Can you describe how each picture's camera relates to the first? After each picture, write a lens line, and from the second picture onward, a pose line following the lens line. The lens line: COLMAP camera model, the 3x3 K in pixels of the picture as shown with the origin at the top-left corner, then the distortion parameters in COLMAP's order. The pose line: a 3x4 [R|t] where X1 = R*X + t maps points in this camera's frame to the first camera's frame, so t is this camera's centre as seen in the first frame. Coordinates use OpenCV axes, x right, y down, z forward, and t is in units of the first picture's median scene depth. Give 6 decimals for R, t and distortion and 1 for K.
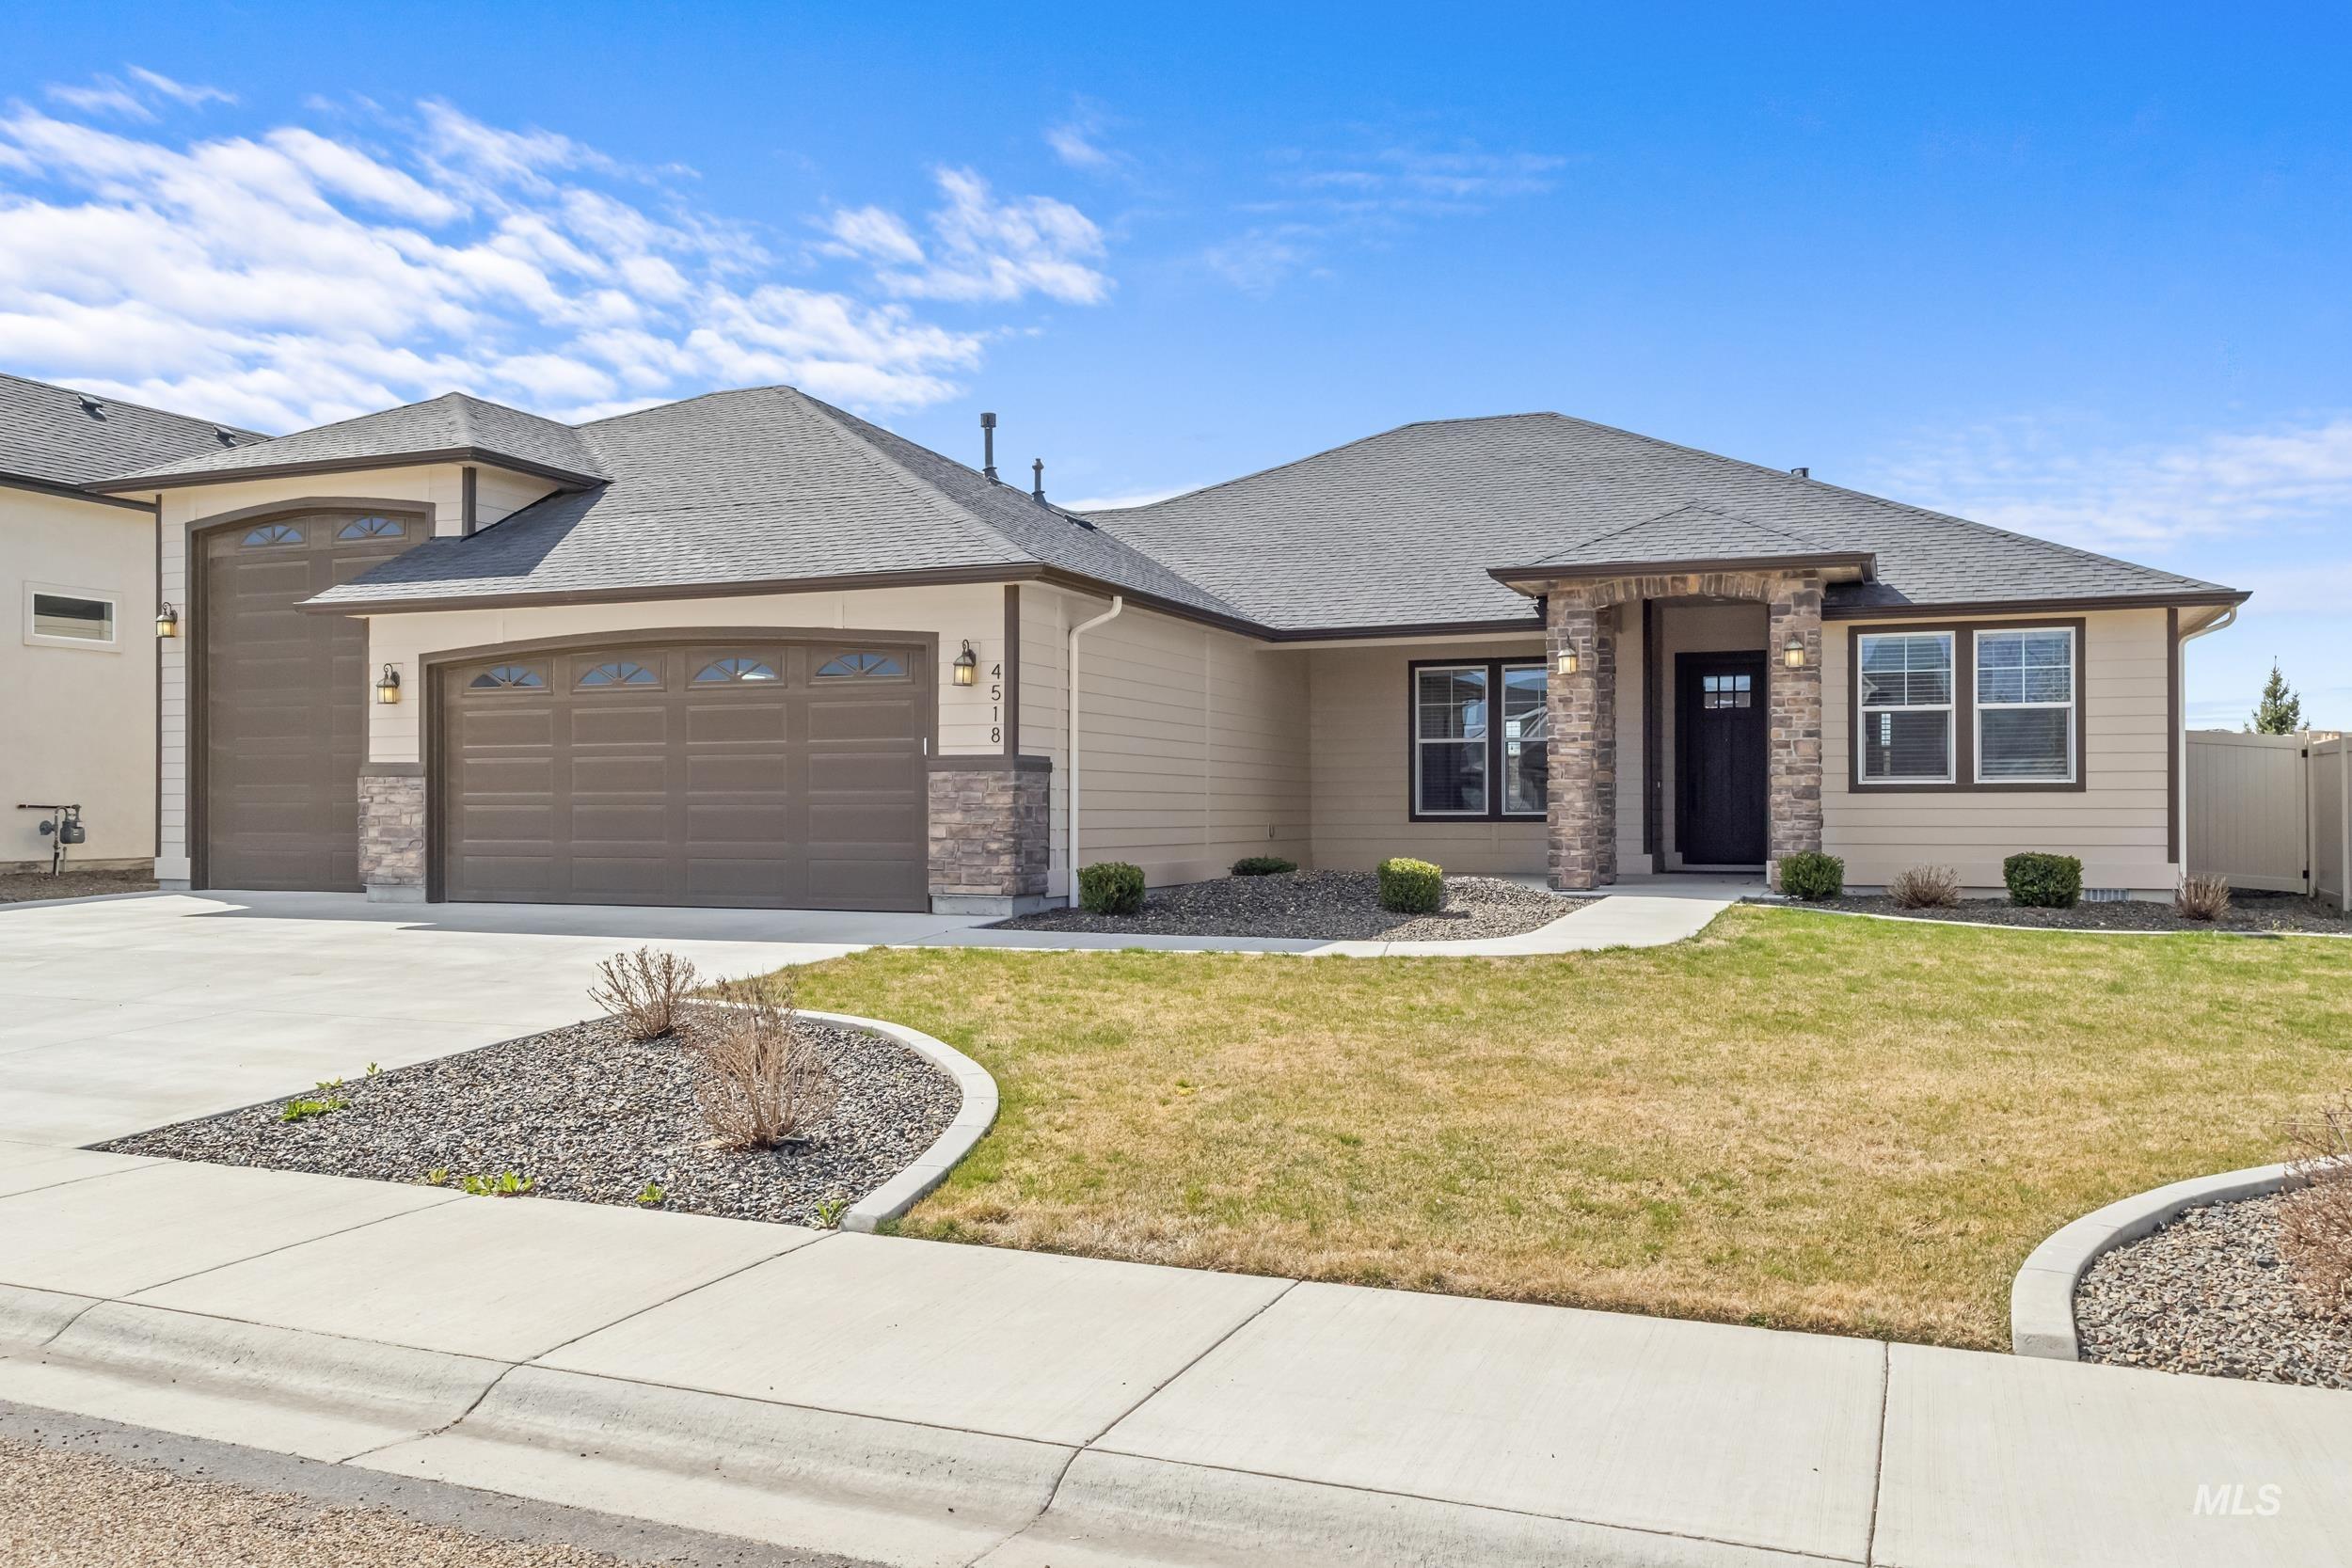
lens RADIAL K [[1892.9, 0, 1172.8], [0, 1892.9, 791.3], [0, 0, 1]] dist [0.001777, 0.002905]
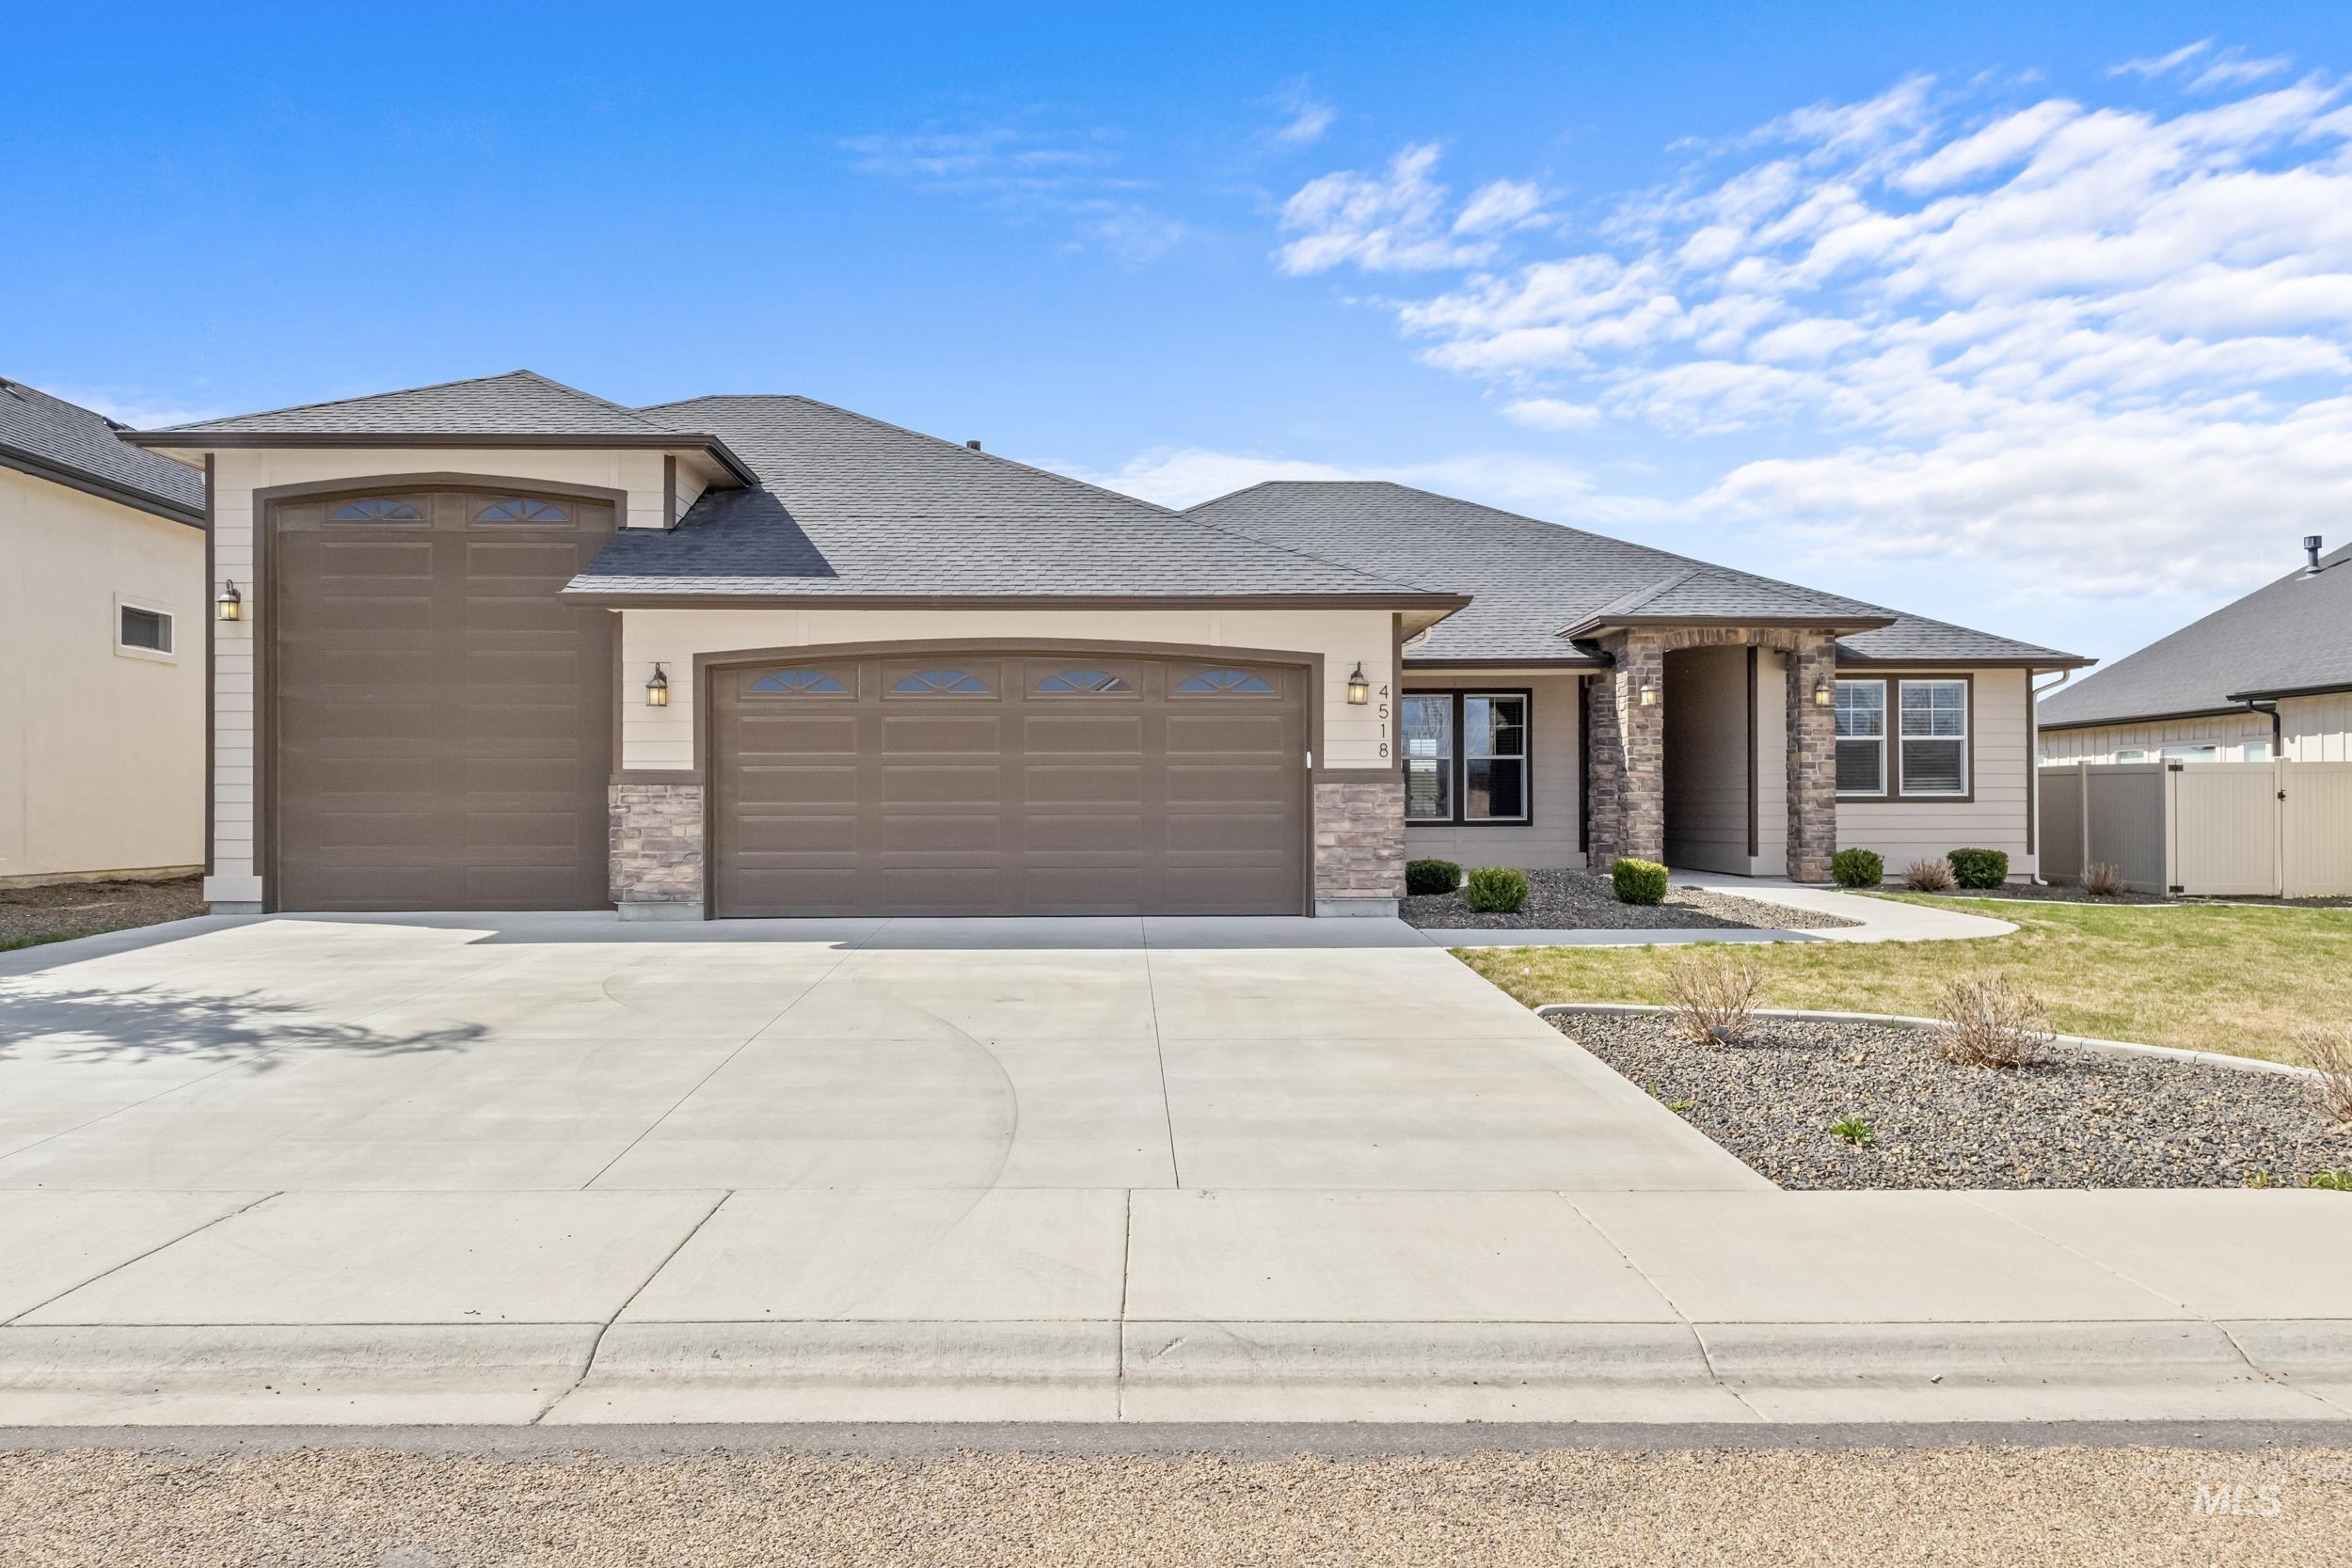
lens RADIAL K [[1637.8, 0, 1176.1], [0, 1637.8, 789.3], [0, 0, 1]] dist [0.006268, -0.001386]
pose [[0.912422, 0.003952, 0.409232, -0.512330], [-0.002073, 0.999985, -0.005036, -0.002022], [-0.409246, 0.003747, 0.912416, 0.166429]]
